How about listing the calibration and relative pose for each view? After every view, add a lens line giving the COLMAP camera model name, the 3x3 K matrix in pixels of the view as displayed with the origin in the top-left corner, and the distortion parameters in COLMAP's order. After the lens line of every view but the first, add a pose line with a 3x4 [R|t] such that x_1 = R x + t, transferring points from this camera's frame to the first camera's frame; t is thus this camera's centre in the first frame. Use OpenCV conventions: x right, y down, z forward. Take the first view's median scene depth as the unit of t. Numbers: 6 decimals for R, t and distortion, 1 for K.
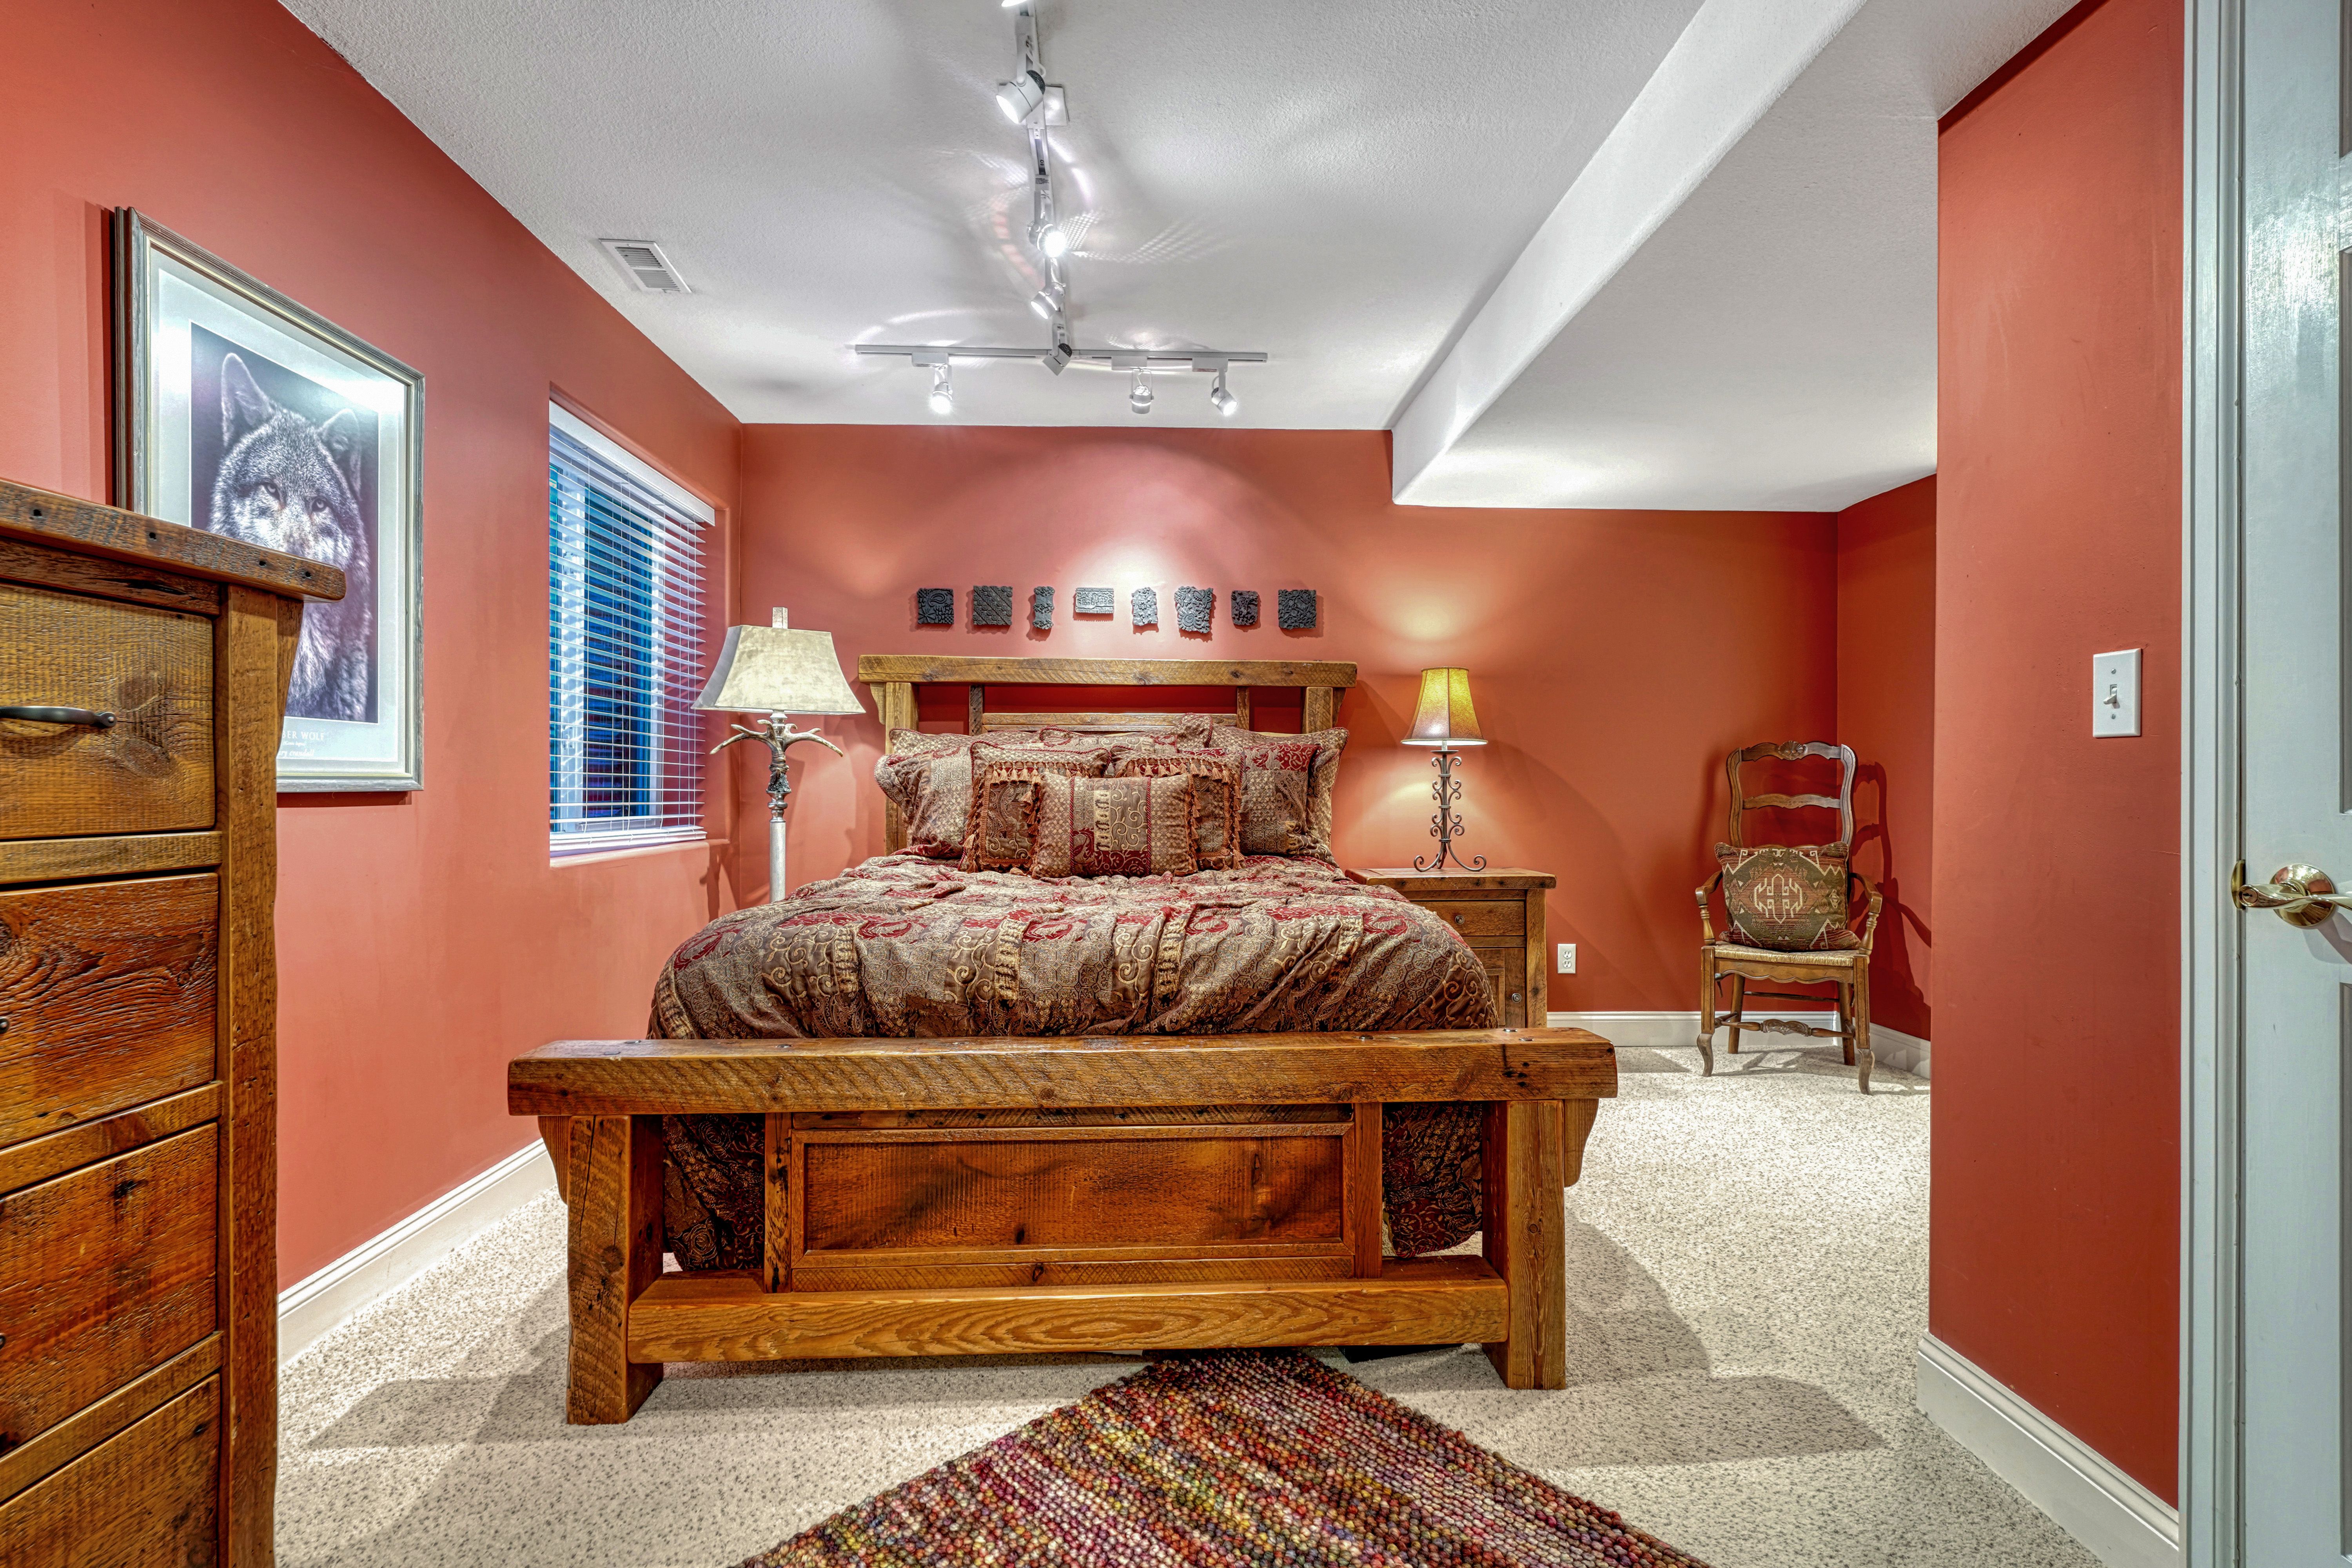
lens RADIAL K [[1078.8, 0, 1176.0], [0, 1078.8, 784.0], [0, 0, 1]] dist [0.000188, -0.000038]
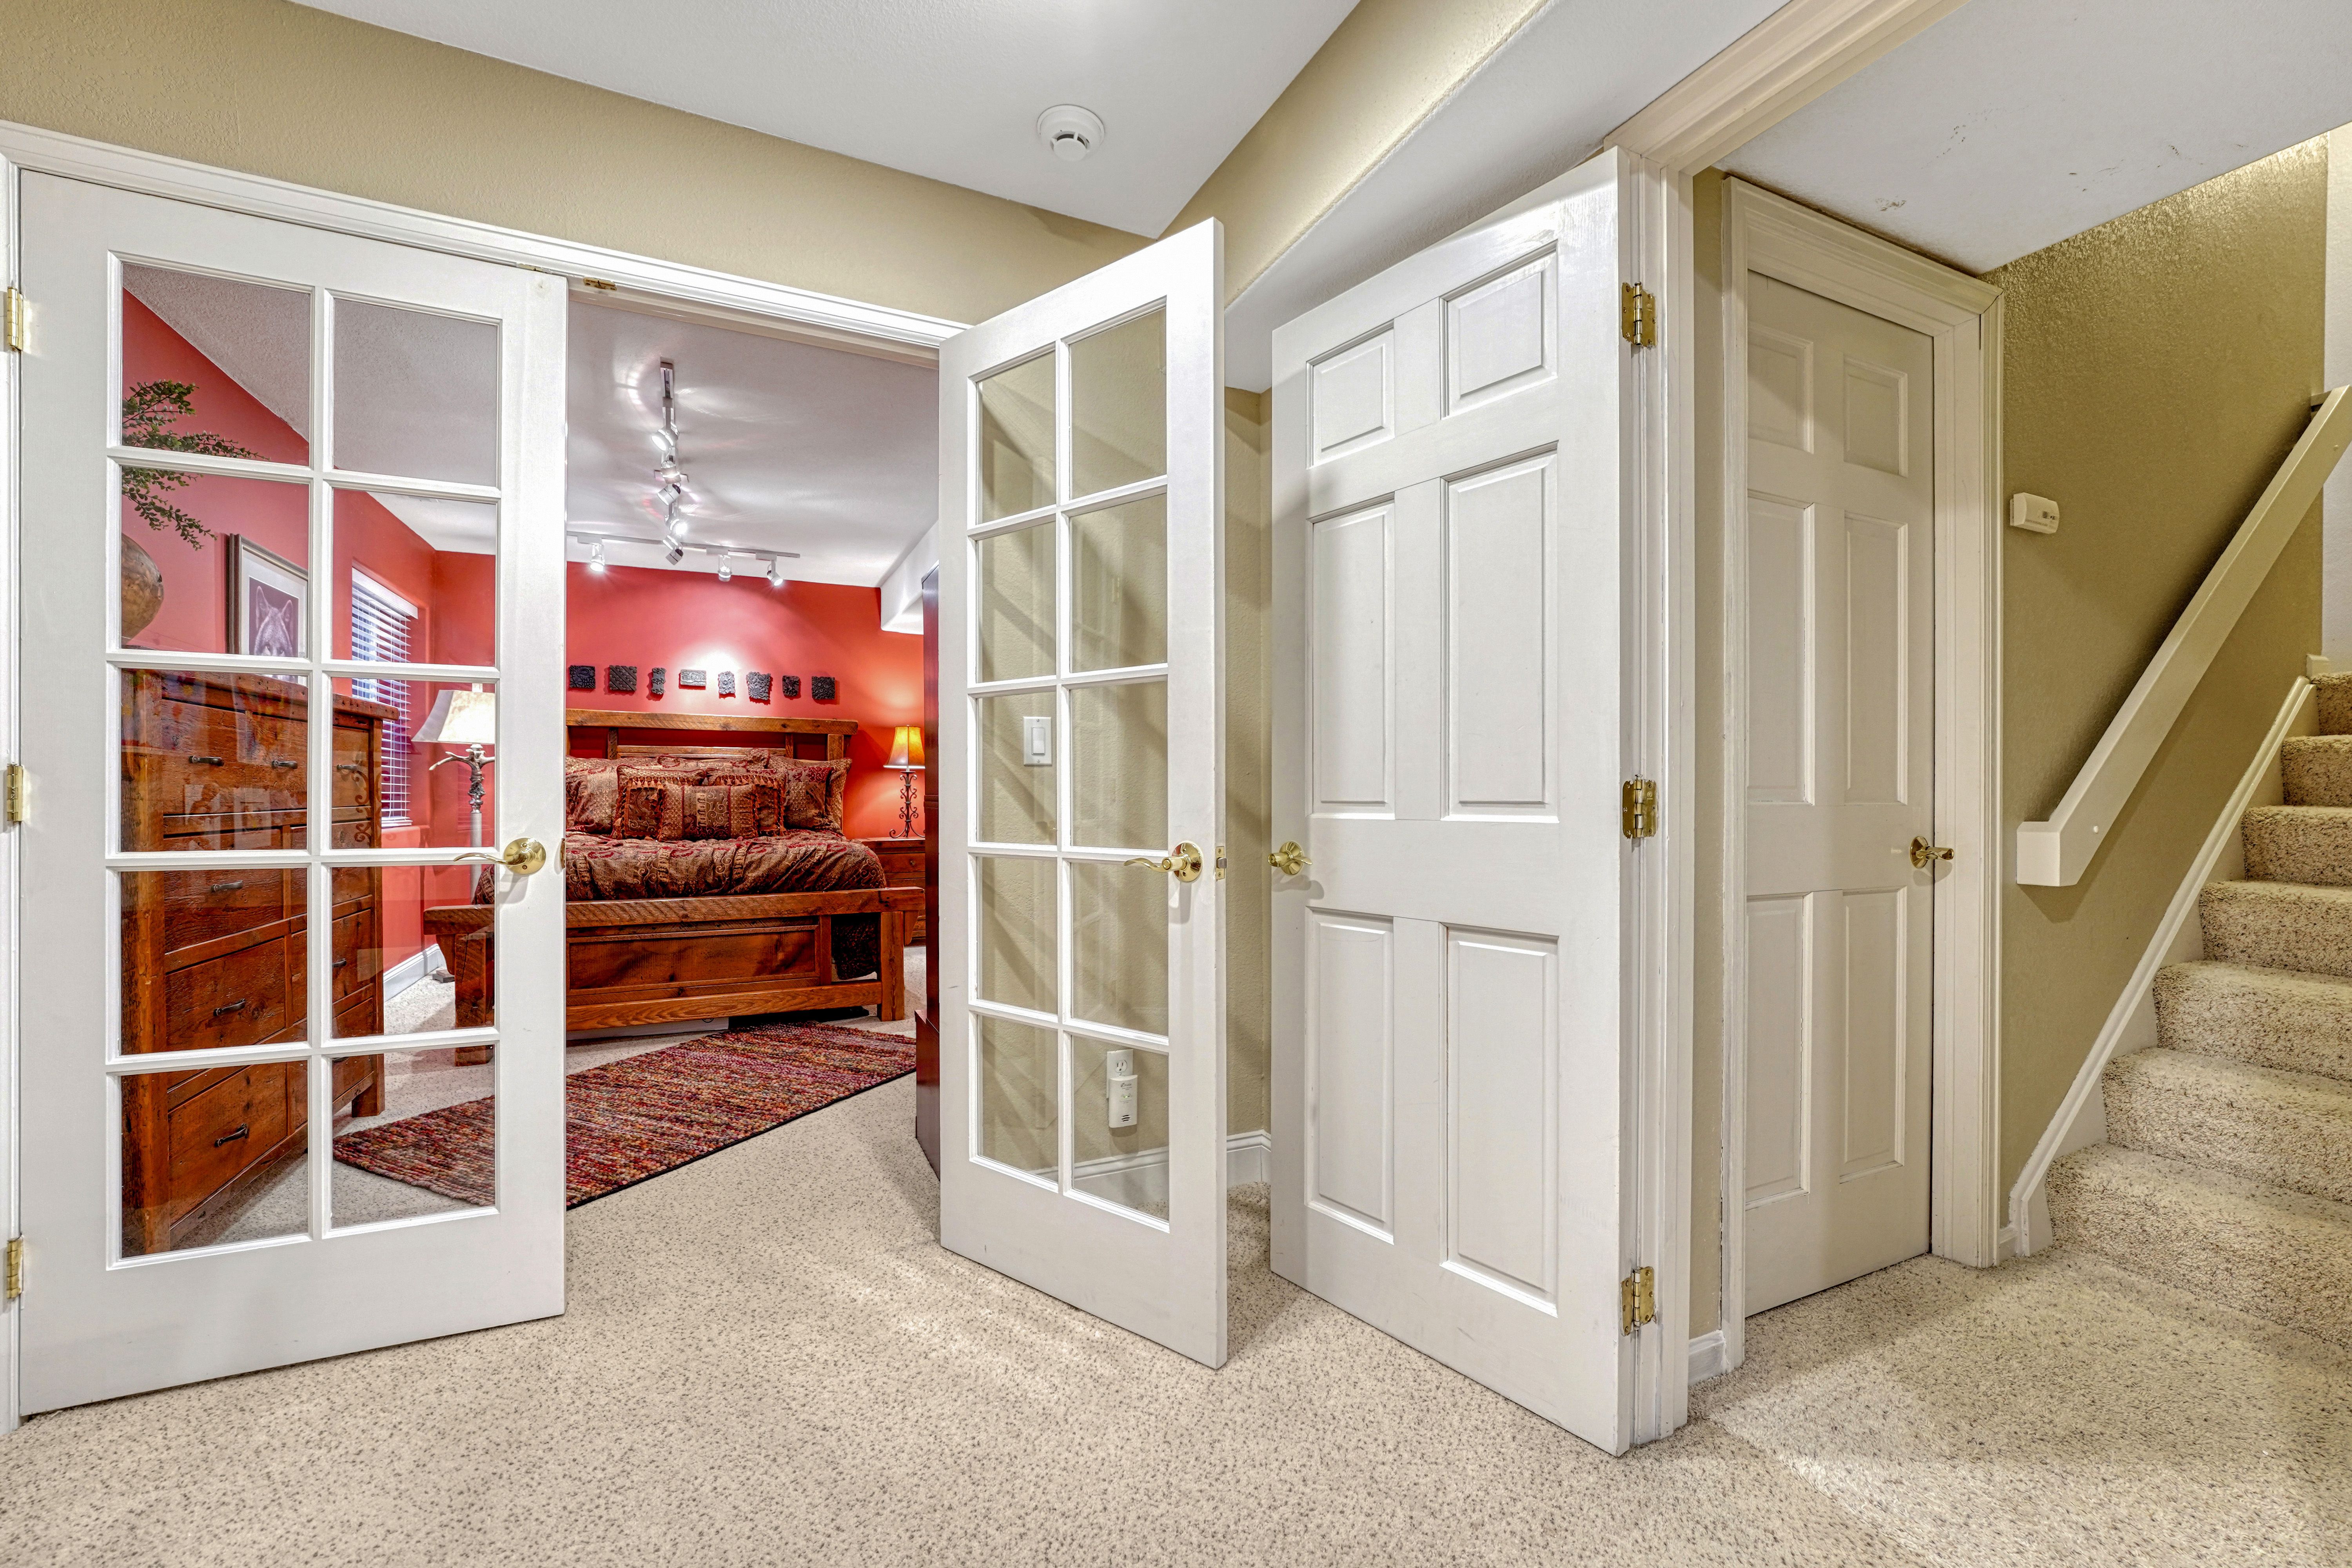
lens RADIAL K [[965.0, 0, 1178.5], [0, 965.0, 803.5], [0, 0, 1]] dist [-0.017983, -0.000003]
pose [[0.916463, -0.003360, 0.400106, 0.019622], [-0.002814, 0.999886, 0.014841, -0.002710], [-0.400111, -0.014727, 0.916349, -0.764841]]
